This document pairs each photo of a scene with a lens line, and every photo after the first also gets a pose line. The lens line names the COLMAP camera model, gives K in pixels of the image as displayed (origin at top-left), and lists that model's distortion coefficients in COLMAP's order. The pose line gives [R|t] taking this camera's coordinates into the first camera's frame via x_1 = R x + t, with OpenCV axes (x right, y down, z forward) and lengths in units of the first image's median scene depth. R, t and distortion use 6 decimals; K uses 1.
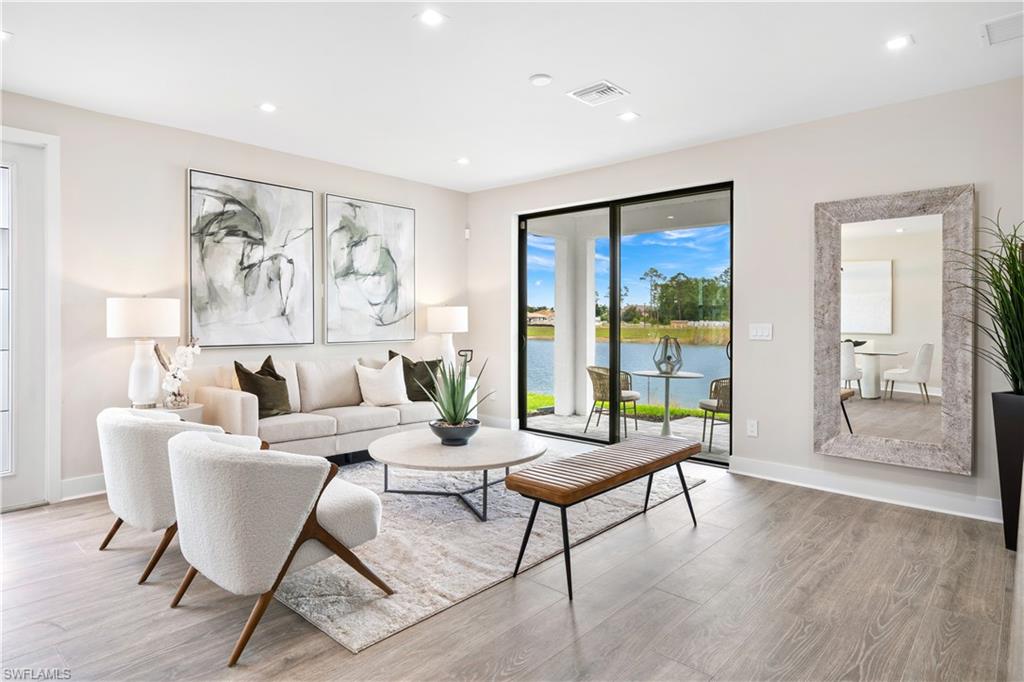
lens RADIAL K [[565.0, 0, 513.4], [0, 565.0, 321.3], [0, 0, 1]] dist [-0.003022, -0.000070]
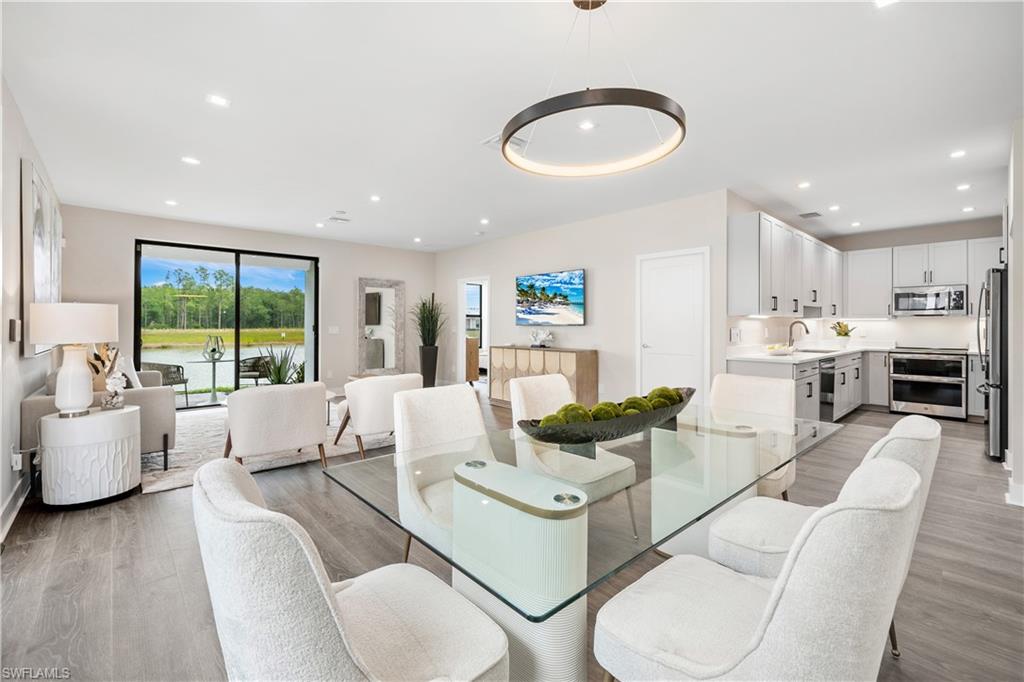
lens RADIAL K [[441.1, 0, 506.8], [0, 441.1, 323.5], [0, 0, 1]] dist [0.000534, 0.000400]
pose [[0.098295, 0.003002, 0.995153, -1.158177], [0.003542, 0.999988, -0.003366, 0.000358], [-0.995151, 0.003856, 0.098283, 0.150622]]
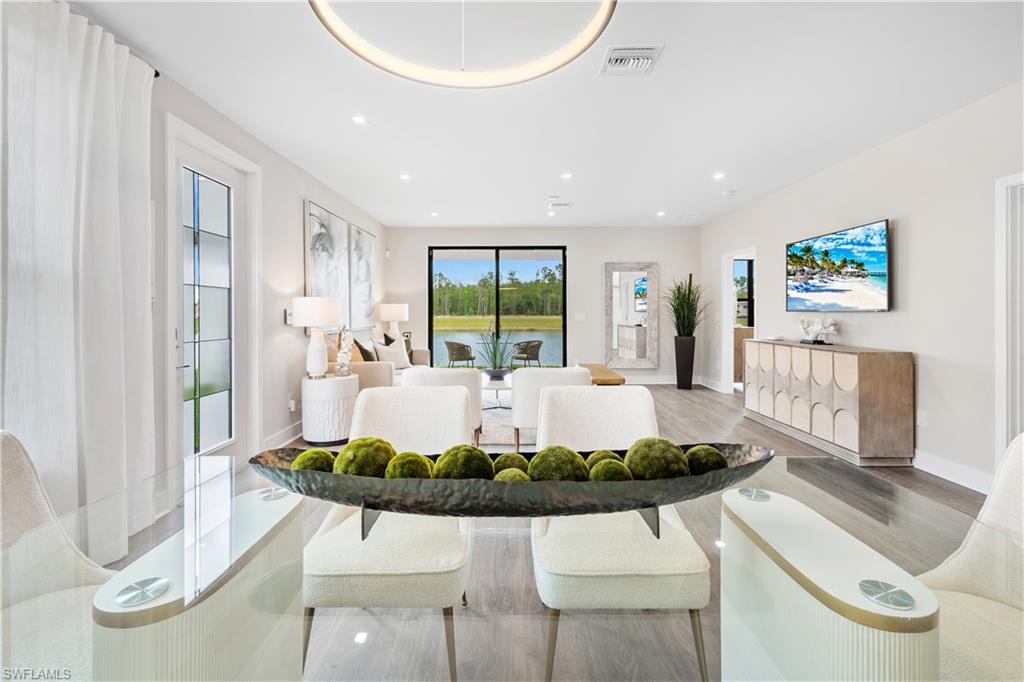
lens RADIAL K [[441.1, 0, 503.3], [0, 441.1, 314.3], [0, 0, 1]] dist [0.000534, 0.000400]
pose [[0.748240, -0.006142, 0.663400, -0.882752], [0.007018, 0.999974, 0.001342, 0.002504], [-0.663392, 0.003652, 0.748264, -0.082154]]
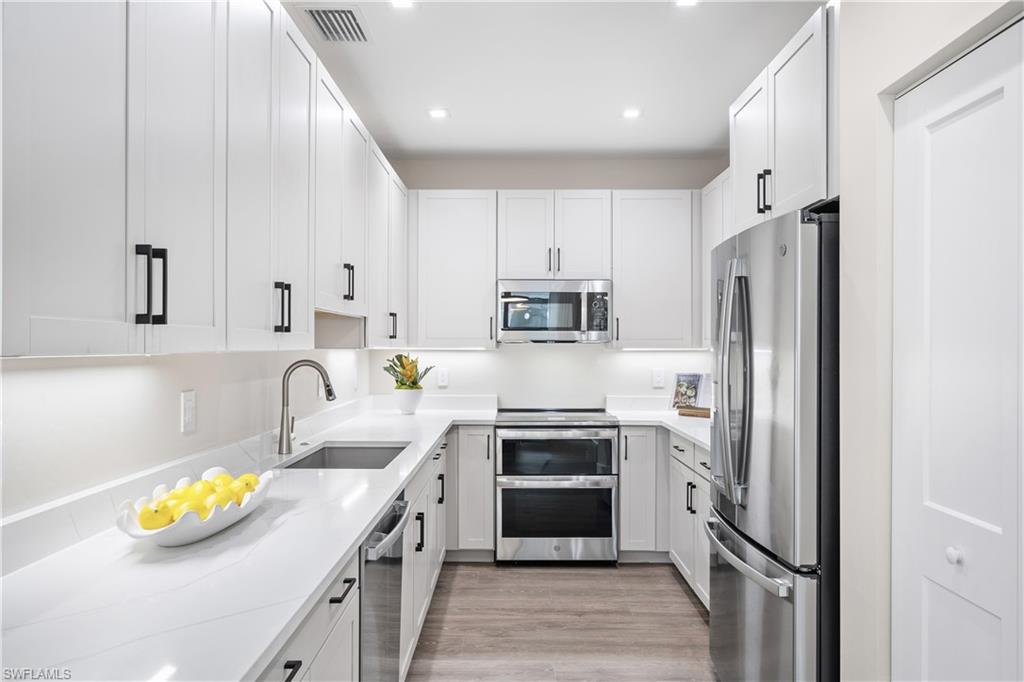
lens RADIAL K [[692.1, 0, 514.5], [0, 692.1, 341.3], [0, 0, 1]] dist [-0.006444, 0.002083]
pose [[-0.670501, 0.001034, 0.741908, -0.396829], [0.000689, 0.999999, -0.000771, -0.024271], [-0.741908, -0.000006, -0.670501, -0.283866]]
